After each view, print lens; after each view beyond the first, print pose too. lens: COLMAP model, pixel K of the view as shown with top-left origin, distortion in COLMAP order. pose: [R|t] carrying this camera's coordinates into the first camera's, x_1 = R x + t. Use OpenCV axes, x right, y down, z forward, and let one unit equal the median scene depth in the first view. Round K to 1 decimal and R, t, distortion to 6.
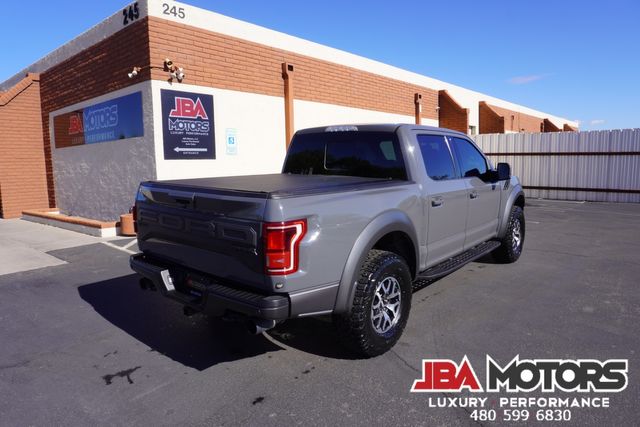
lens RADIAL K [[424.4, 0, 319.3], [0, 424.4, 212.5], [0, 0, 1]] dist [-0.045792, 0.029579]
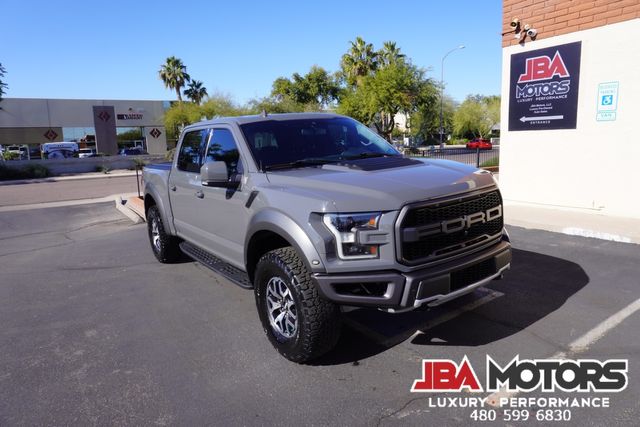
lens RADIAL K [[424.4, 0, 321.4], [0, 424.4, 212.3], [0, 0, 1]] dist [-0.045792, 0.029579]
pose [[-0.266229, 0.193481, -0.944292, 0.637210], [-0.067283, 0.973528, 0.218441, -0.119950], [0.961559, 0.121690, -0.246163, 0.810903]]
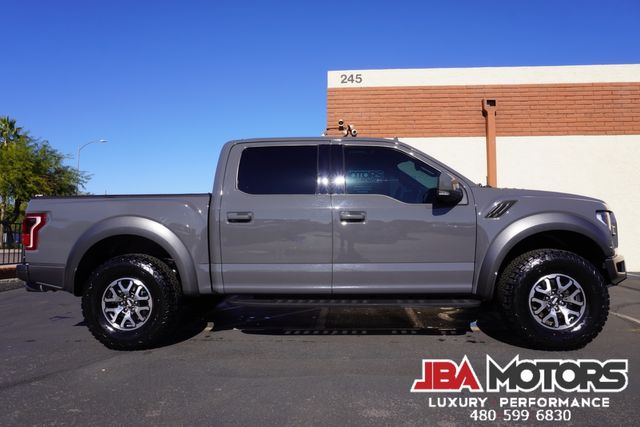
lens RADIAL K [[424.4, 0, 322.6], [0, 424.4, 213.3], [0, 0, 1]] dist [-0.045792, 0.029579]
pose [[0.594647, -0.023730, -0.803637, 0.511363], [-0.104074, 0.988882, -0.106209, 0.020327], [0.797223, 0.146795, 0.585566, 0.286749]]
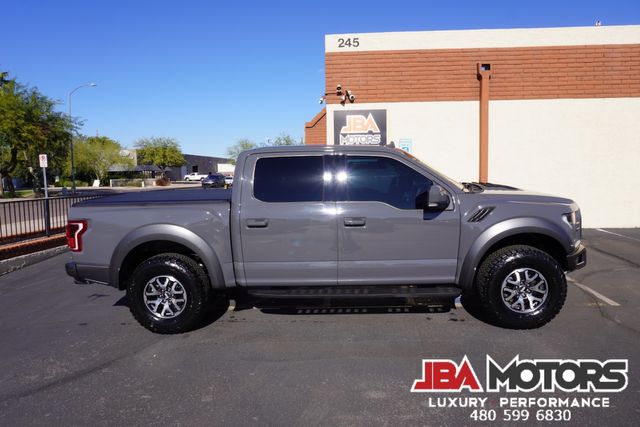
lens RADIAL K [[424.4, 0, 324.2], [0, 424.4, 211.2], [0, 0, 1]] dist [-0.045792, 0.029579]
pose [[0.605186, 0.085412, -0.791489, 0.555762], [-0.085464, 0.995452, 0.042075, -0.051811], [0.791484, 0.042181, 0.609733, 0.231164]]
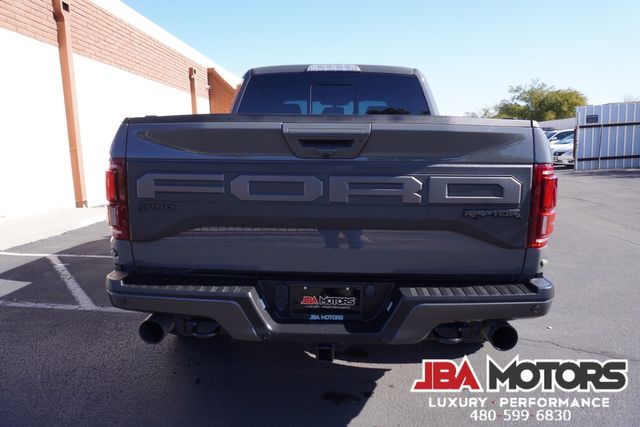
lens RADIAL K [[424.4, 0, 315.5], [0, 424.4, 209.0], [0, 0, 1]] dist [-0.045792, 0.029579]
pose [[0.794234, -0.086486, 0.601425, -0.228207], [0.078373, 0.996131, 0.039746, 0.011182], [-0.602536, 0.015568, 0.797940, 0.209694]]
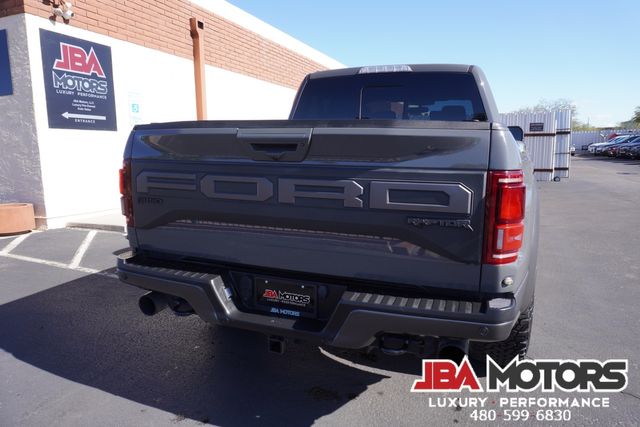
lens RADIAL K [[424.4, 0, 316.9], [0, 424.4, 209.6], [0, 0, 1]] dist [-0.045792, 0.029579]
pose [[0.947306, -0.043700, 0.317335, -0.157292], [0.038450, 0.999001, 0.022791, 0.015460], [-0.318014, -0.009388, 0.948039, 0.162248]]
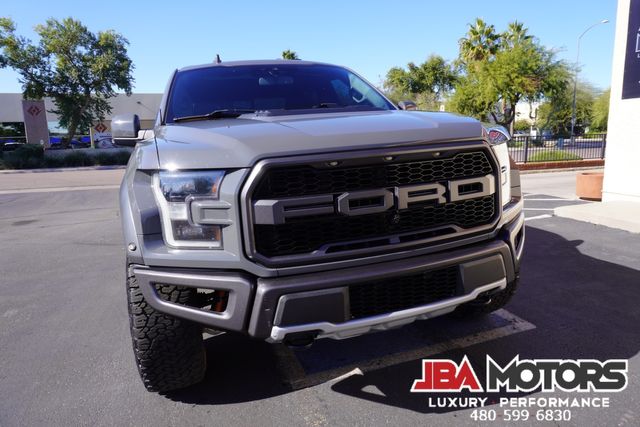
lens RADIAL K [[424.4, 0, 320.7], [0, 424.4, 211.9], [0, 0, 1]] dist [-0.045792, 0.029579]
pose [[-0.521471, 0.184711, -0.833037, 0.469224], [-0.051057, 0.967784, 0.246549, -0.086037], [0.851740, 0.171101, -0.495241, 0.904693]]
